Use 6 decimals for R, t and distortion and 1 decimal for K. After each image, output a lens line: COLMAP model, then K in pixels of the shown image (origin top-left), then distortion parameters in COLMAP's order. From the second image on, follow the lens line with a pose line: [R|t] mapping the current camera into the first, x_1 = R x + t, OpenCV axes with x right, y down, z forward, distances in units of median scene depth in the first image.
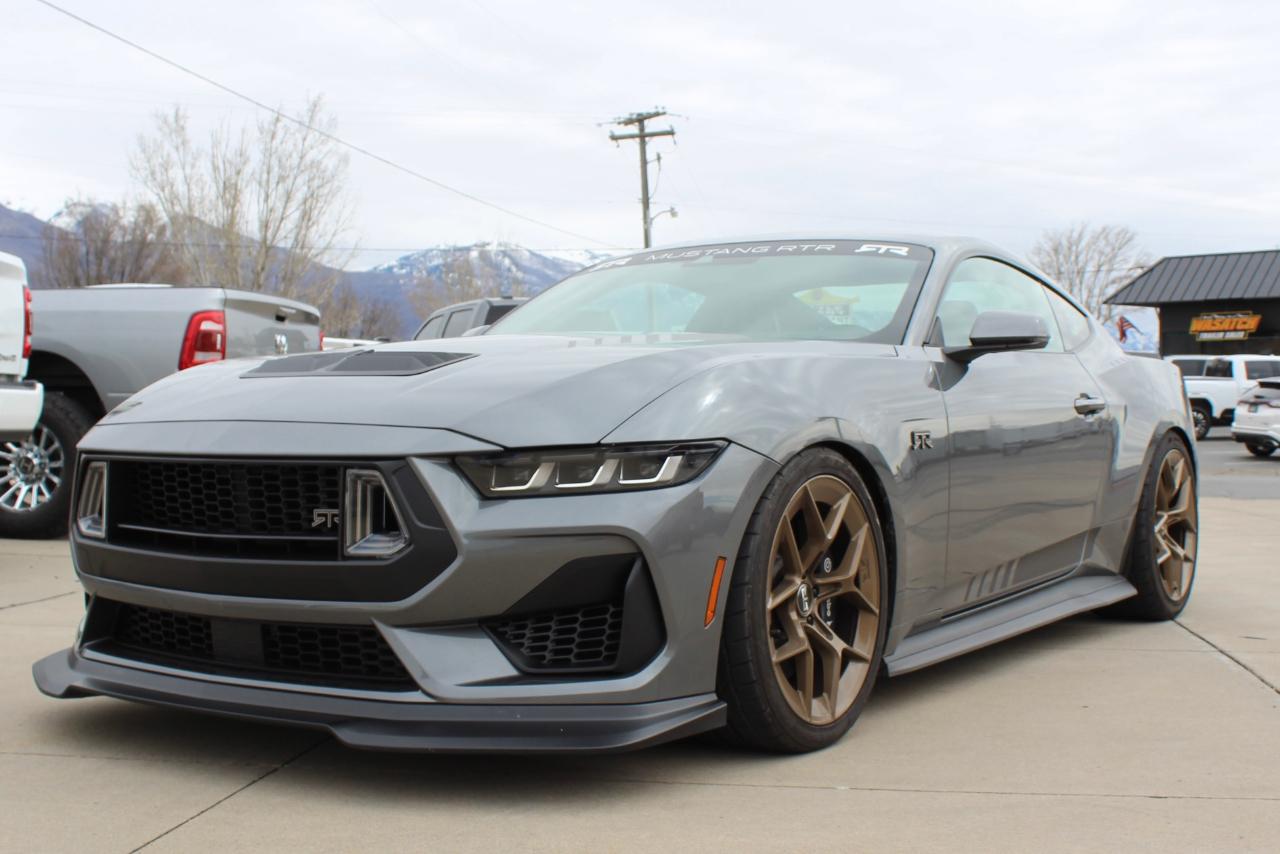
lens RADIAL K [[1676.4, 0, 604.3], [0, 1676.4, 548.3], [0, 0, 1]] dist [-0.097368, -0.029882]
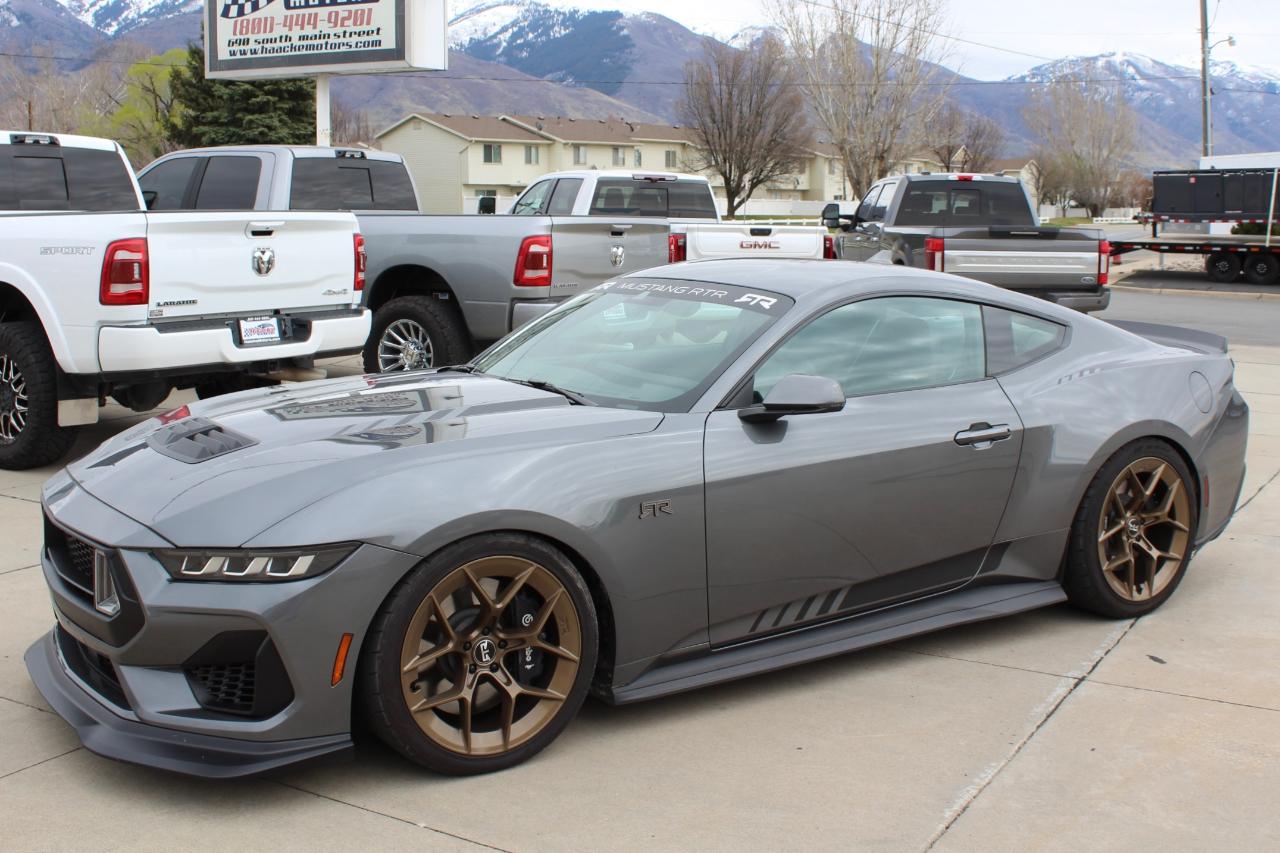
lens RADIAL K [[1471.4, 0, 602.4], [0, 1471.4, 462.8], [0, 0, 1]] dist [-0.142314, 0.089749]
pose [[0.914054, 0.063720, -0.400555, 0.246849], [-0.024712, 0.994497, 0.101812, -0.087314], [0.404838, -0.083163, 0.910599, 0.025229]]
